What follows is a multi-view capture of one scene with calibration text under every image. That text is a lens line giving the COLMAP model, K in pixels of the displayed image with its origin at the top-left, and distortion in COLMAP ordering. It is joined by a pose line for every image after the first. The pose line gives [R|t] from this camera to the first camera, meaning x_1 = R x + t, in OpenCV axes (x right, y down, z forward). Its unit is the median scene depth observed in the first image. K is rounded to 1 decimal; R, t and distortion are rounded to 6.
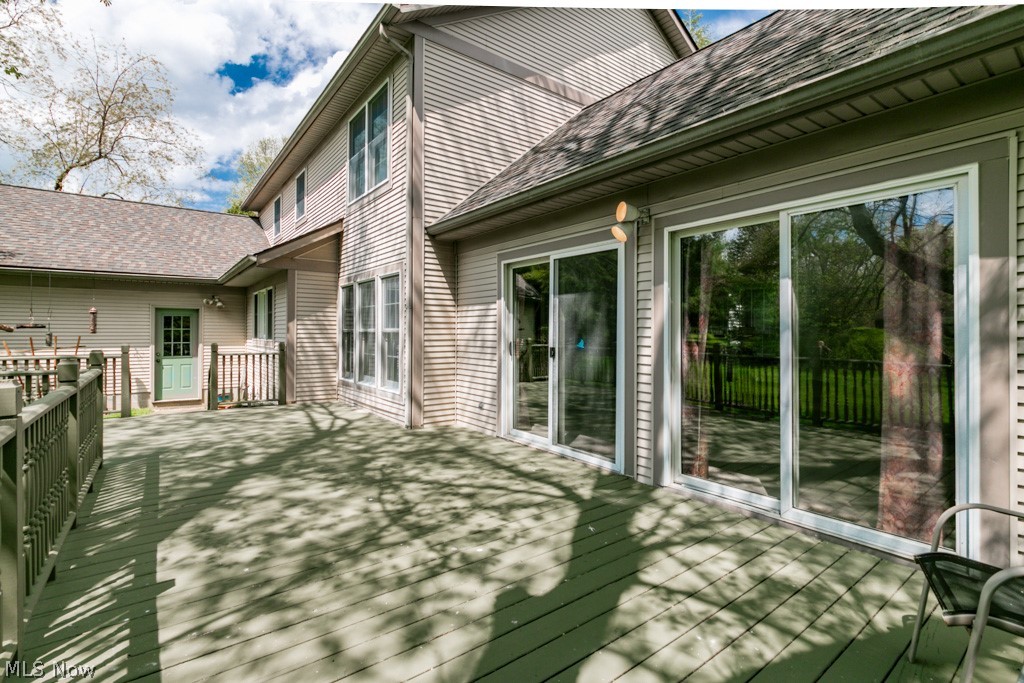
lens RADIAL K [[476.0, 0, 515.8], [0, 476.0, 335.5], [0, 0, 1]] dist [-0.007989, 0.002368]
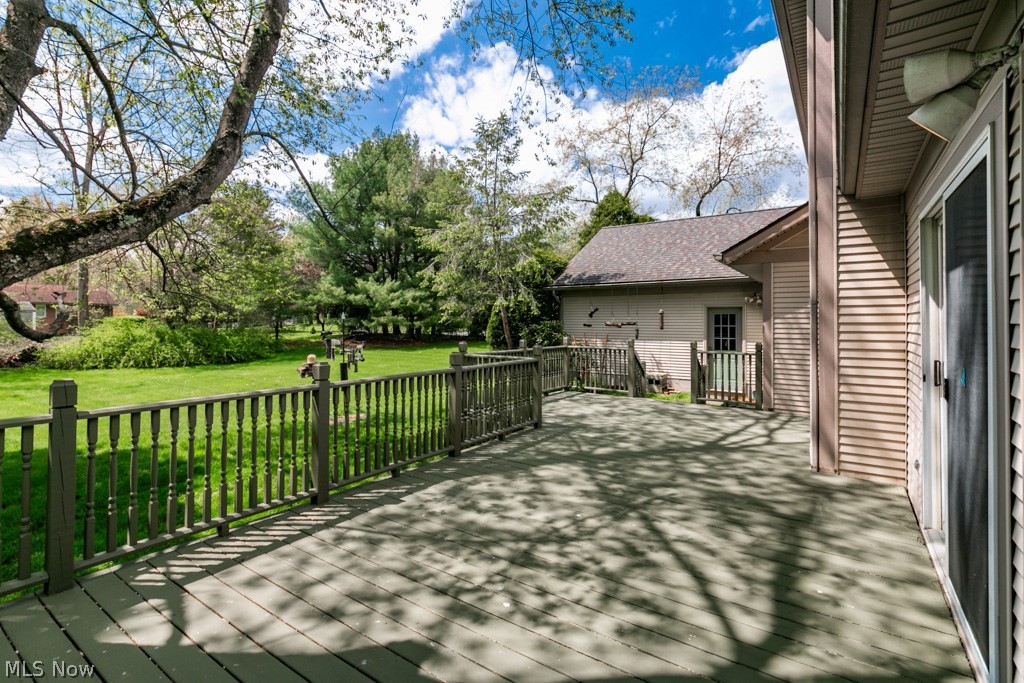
lens RADIAL K [[476.0, 0, 505.0], [0, 476.0, 316.1], [0, 0, 1]] dist [-0.007989, 0.002368]
pose [[0.302295, -0.014132, -0.953110, 0.562038], [-0.009291, 0.999799, -0.017771, -0.036926], [0.953169, 0.014228, 0.302103, 0.567712]]
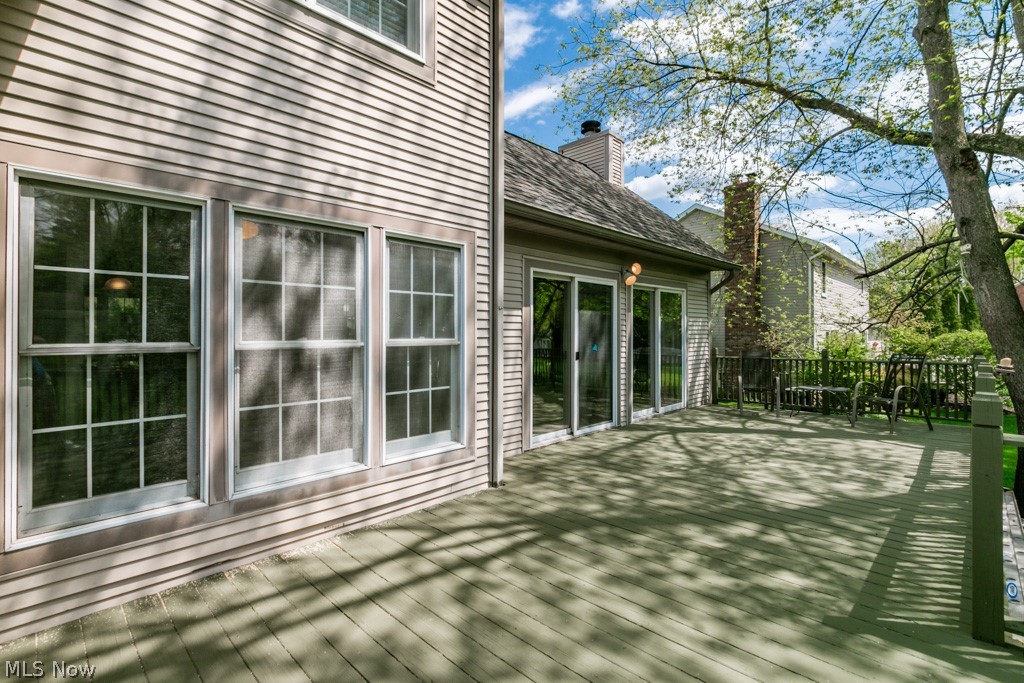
lens RADIAL K [[476.0, 0, 516.0], [0, 476.0, 335.8], [0, 0, 1]] dist [-0.007989, 0.002368]
pose [[-0.163596, -0.004936, 0.986515, -1.525244], [0.011859, 0.999905, 0.006969, -0.037539], [-0.986456, 0.012839, -0.163522, 1.851648]]
